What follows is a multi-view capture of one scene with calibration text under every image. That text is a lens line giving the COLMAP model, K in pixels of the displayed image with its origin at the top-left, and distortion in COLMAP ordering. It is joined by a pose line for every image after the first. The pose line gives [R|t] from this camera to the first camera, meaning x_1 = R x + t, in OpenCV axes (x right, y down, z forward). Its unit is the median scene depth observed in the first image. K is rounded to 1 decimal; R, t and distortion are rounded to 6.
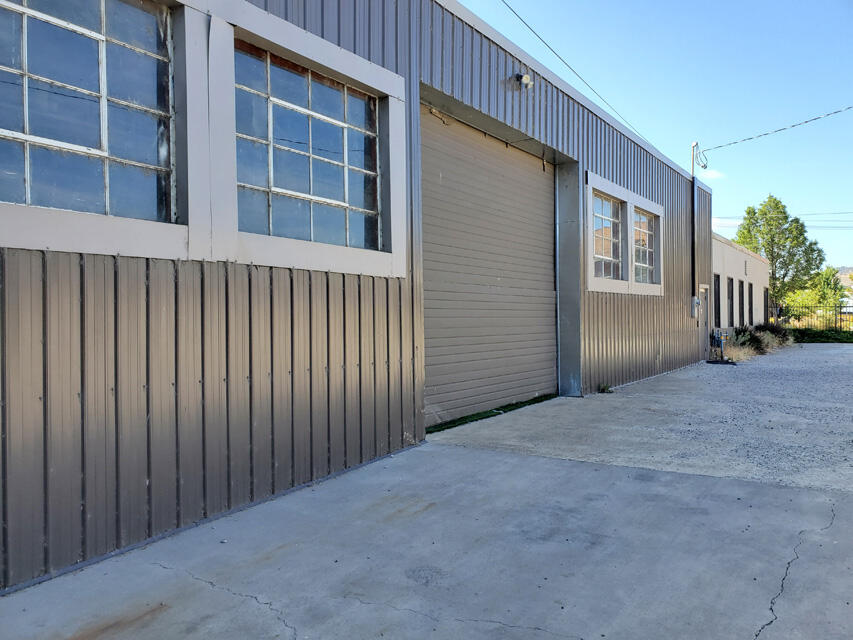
lens RADIAL K [[650.8, 0, 441.7], [0, 650.8, 317.1], [0, 0, 1]] dist [0.003930, 0.004471]
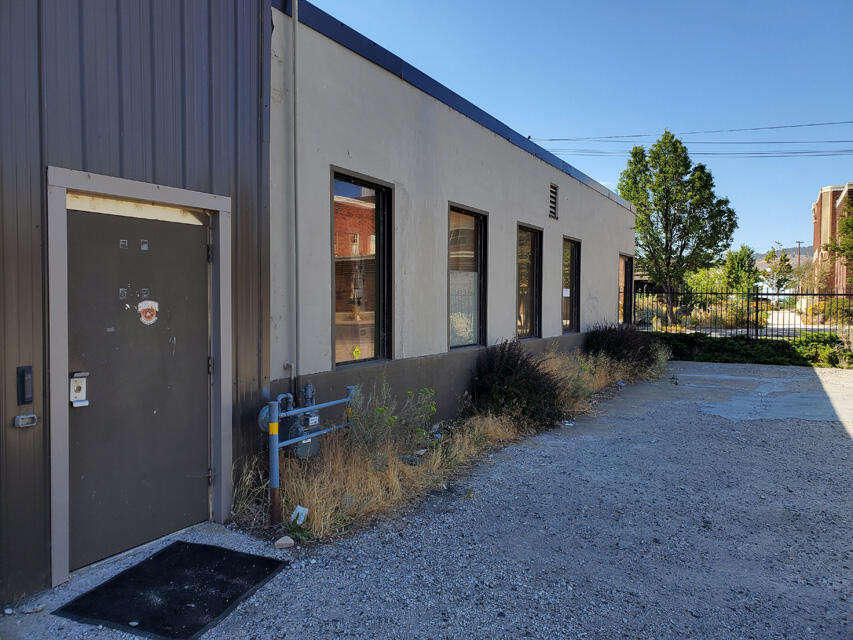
lens RADIAL K [[650.8, 0, 441.7], [0, 650.8, 317.1], [0, 0, 1]] dist [0.003930, 0.004471]
pose [[0.994627, 0.011795, 0.102850, 0.196693], [-0.015098, 0.999393, 0.031397, -0.006496], [-0.102417, -0.032781, 0.994201, 0.326403]]
